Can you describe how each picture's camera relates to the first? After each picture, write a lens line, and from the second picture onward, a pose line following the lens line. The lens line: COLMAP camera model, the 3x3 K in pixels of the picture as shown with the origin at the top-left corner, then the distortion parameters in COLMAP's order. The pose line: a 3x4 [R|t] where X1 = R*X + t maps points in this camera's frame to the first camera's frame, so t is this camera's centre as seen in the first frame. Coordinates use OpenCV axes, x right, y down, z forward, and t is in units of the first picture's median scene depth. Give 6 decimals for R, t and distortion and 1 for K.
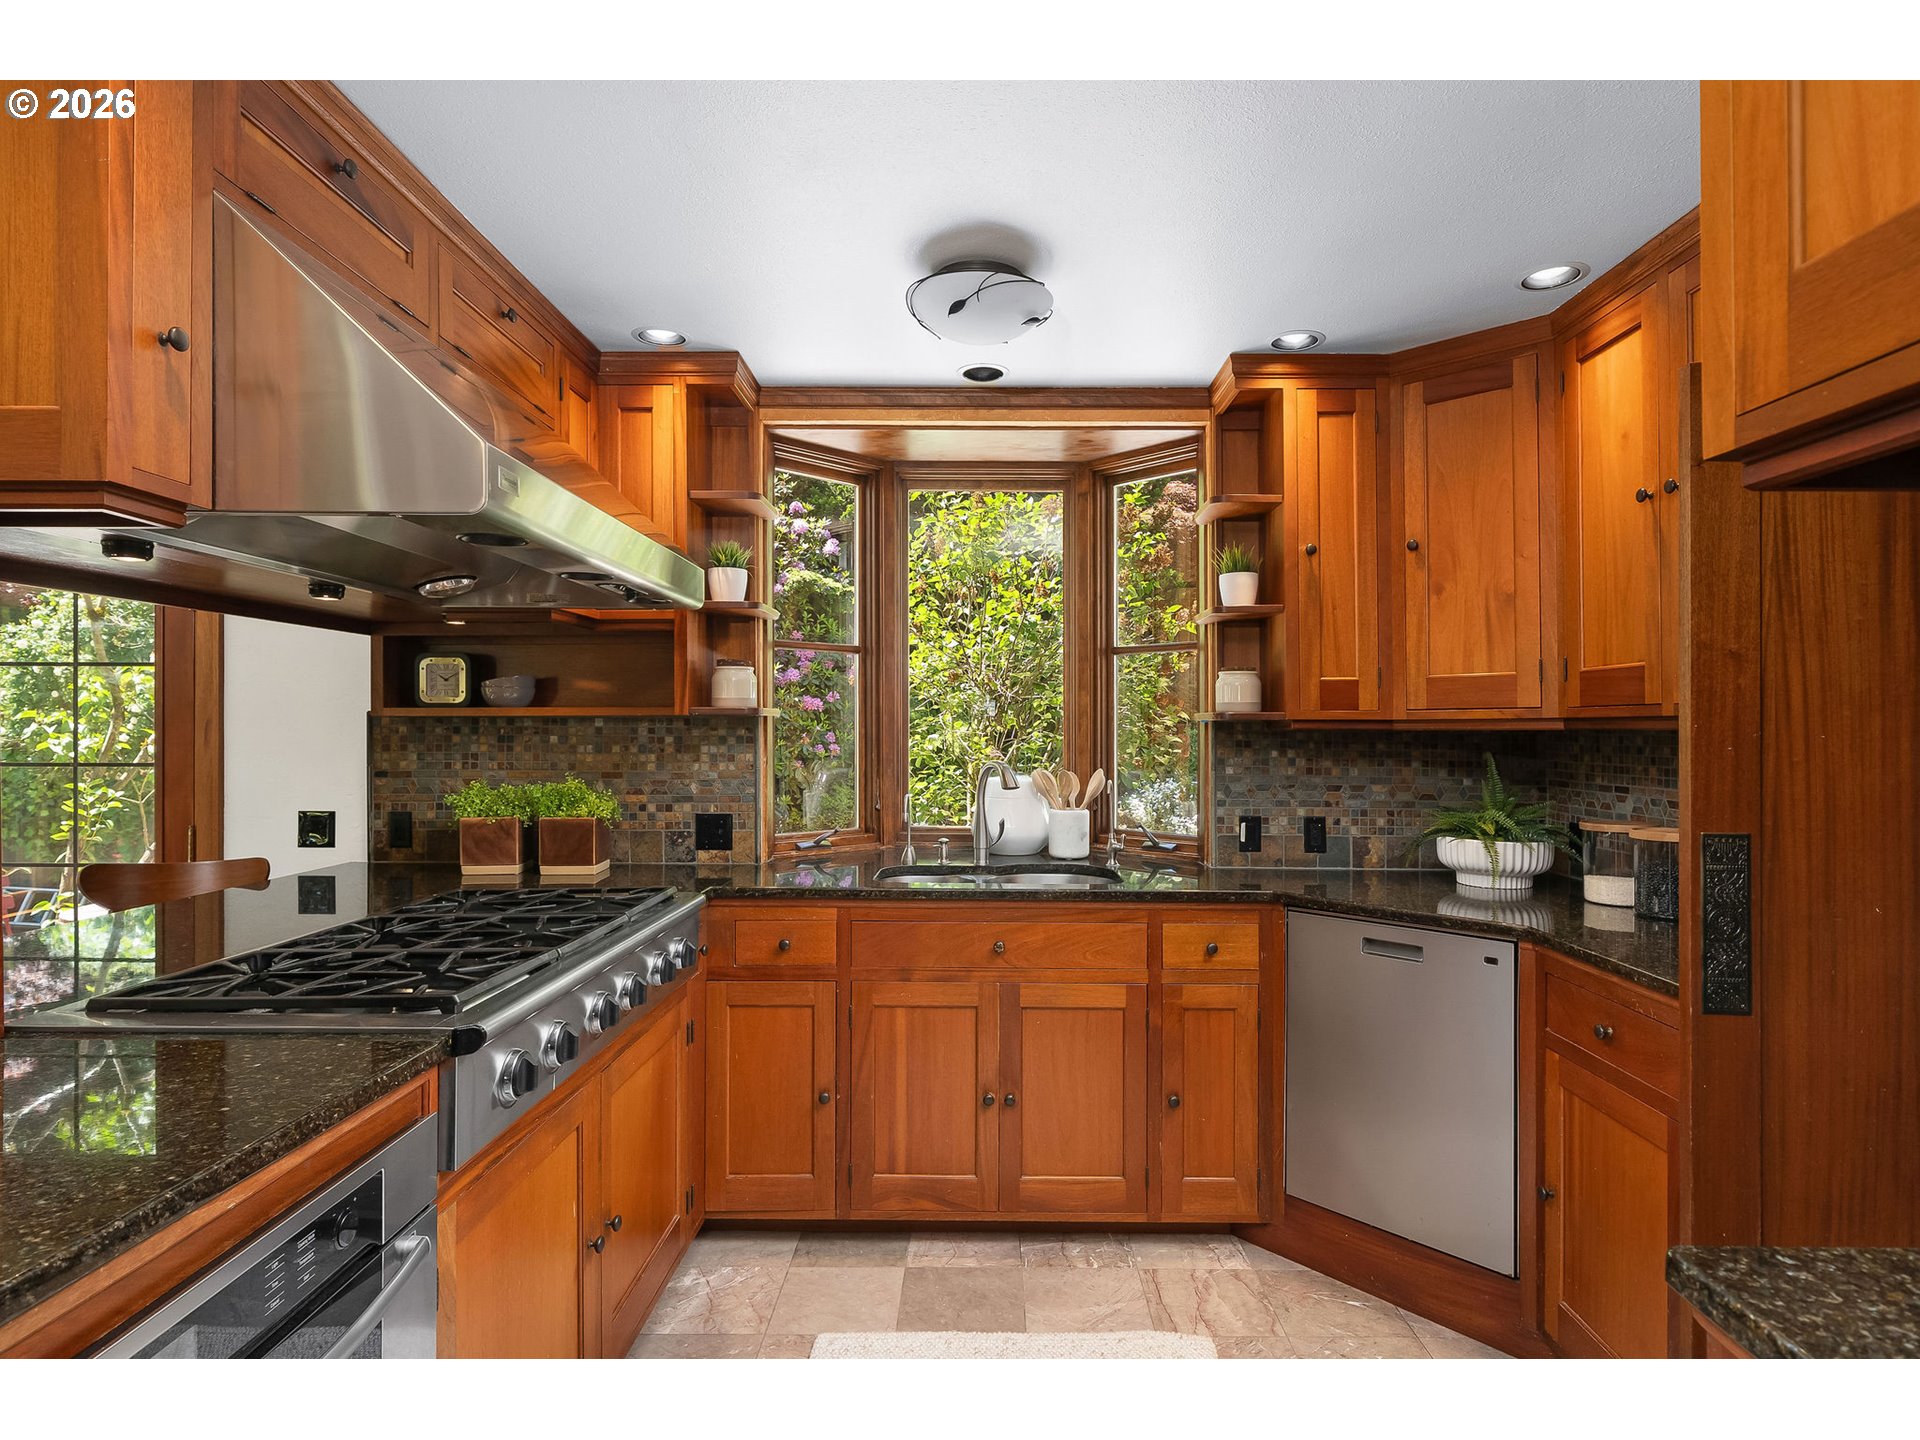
lens RADIAL K [[1060.5, 0, 981.5], [0, 1060.5, 719.7], [0, 0, 1]] dist [0.000021, -0.000010]
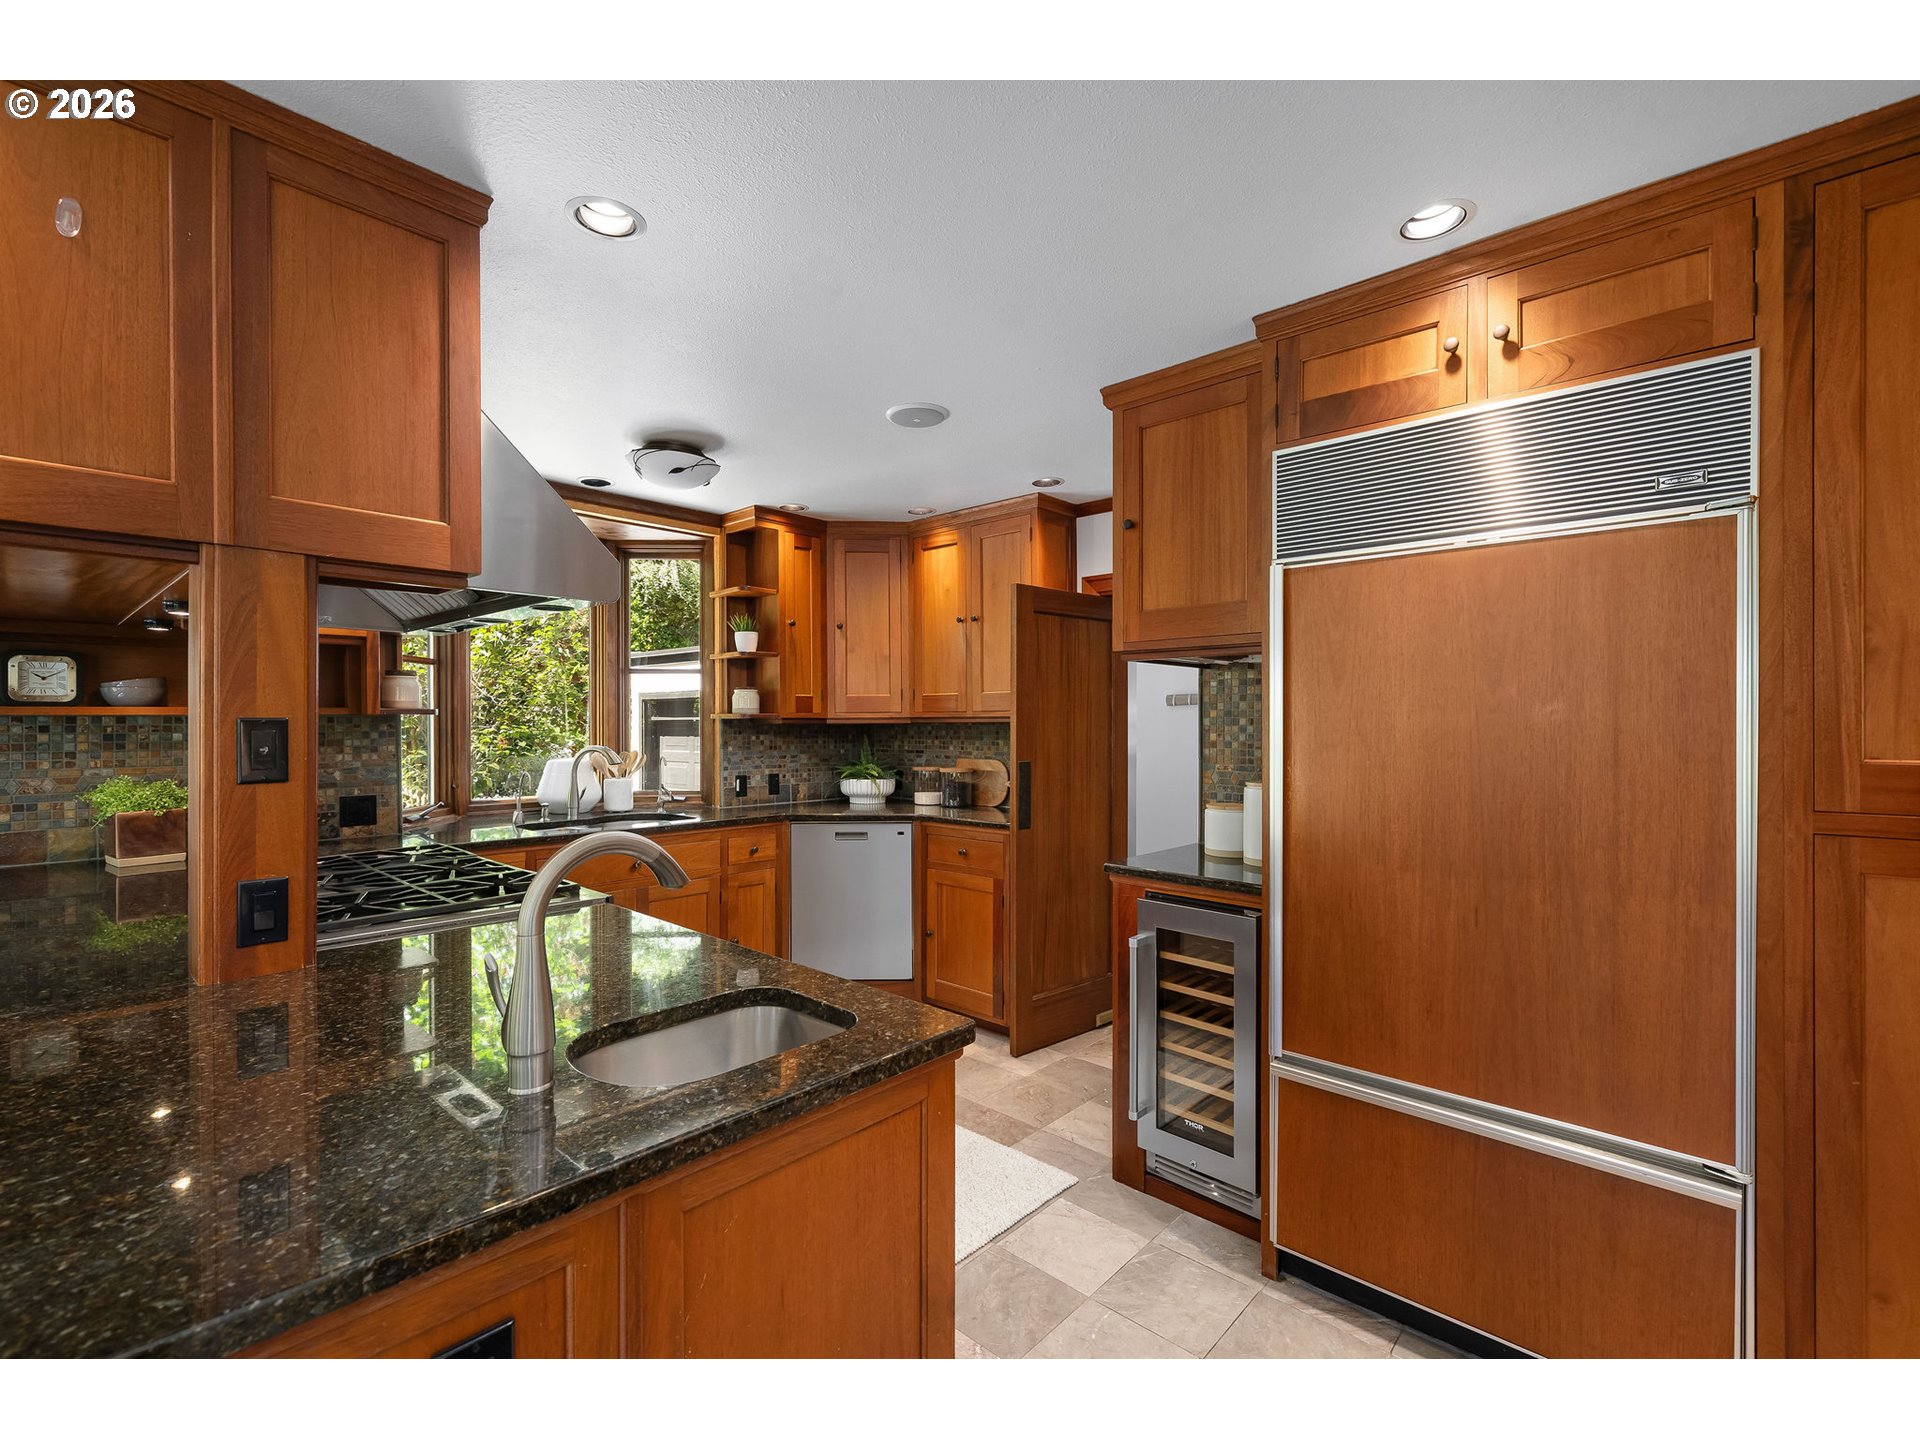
lens RADIAL K [[851.6, 0, 960.0], [0, 851.6, 720.0], [0, 0, 1]] dist [0.000068, 0.000309]
pose [[0.672912, -0.002445, 0.739719, -0.510449], [-0.001132, 0.999990, 0.004335, -0.003057], [-0.739722, -0.003754, 0.672902, -0.162509]]
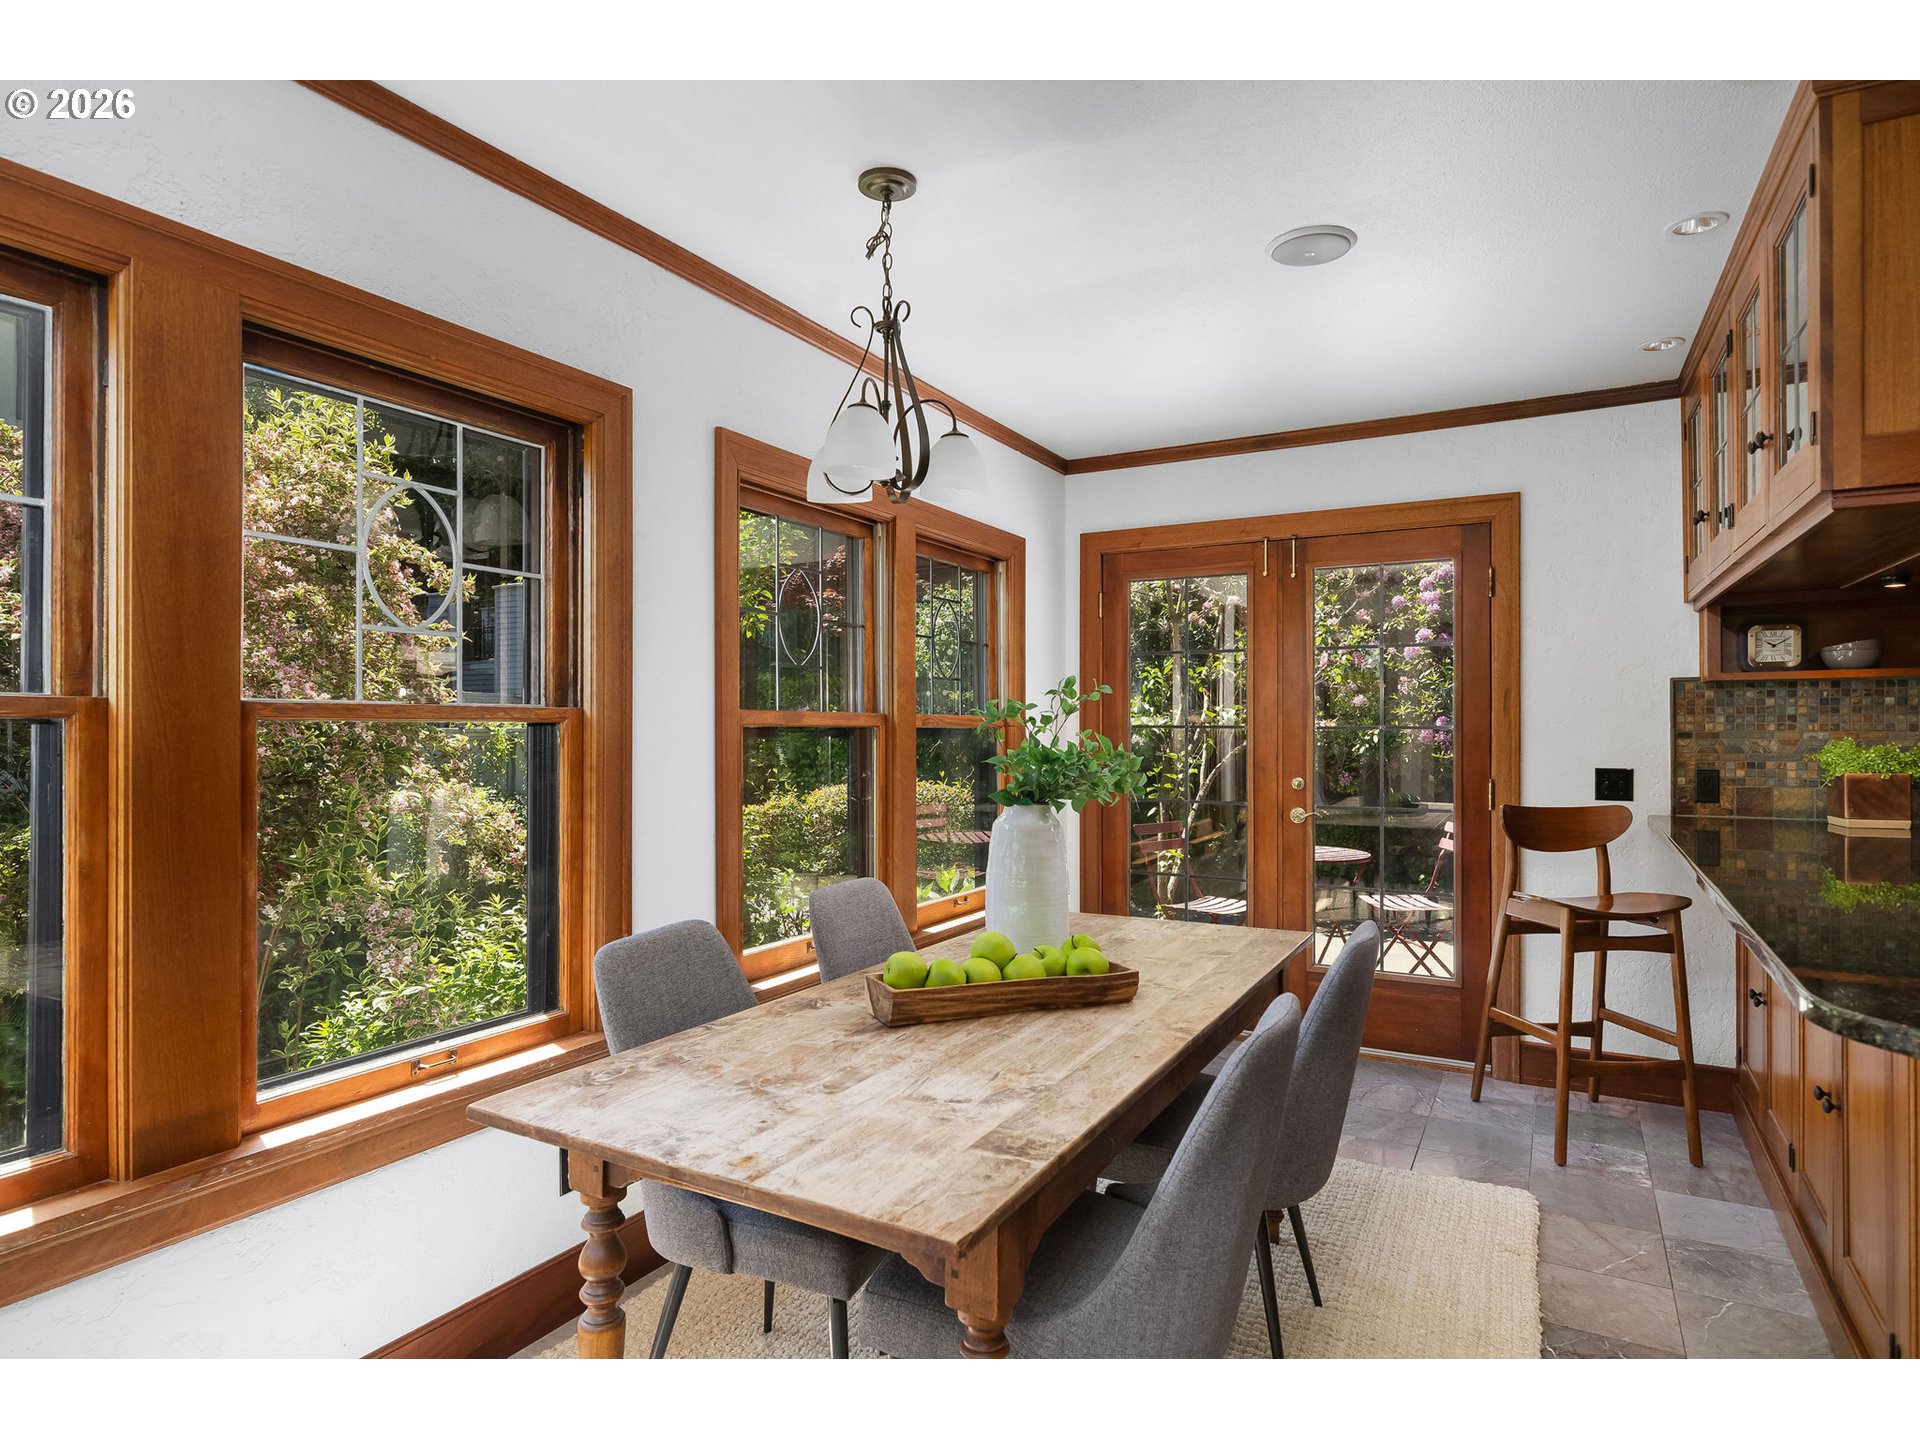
lens RADIAL K [[1076.0, 0, 955.0], [0, 1076.0, 726.1], [0, 0, 1]] dist [-0.000783, -0.000398]
pose [[0.874600, -0.005805, -0.484810, -0.690571], [0.008459, 0.999959, 0.003287, 0.032067], [0.484771, -0.006976, 0.874614, -0.335653]]
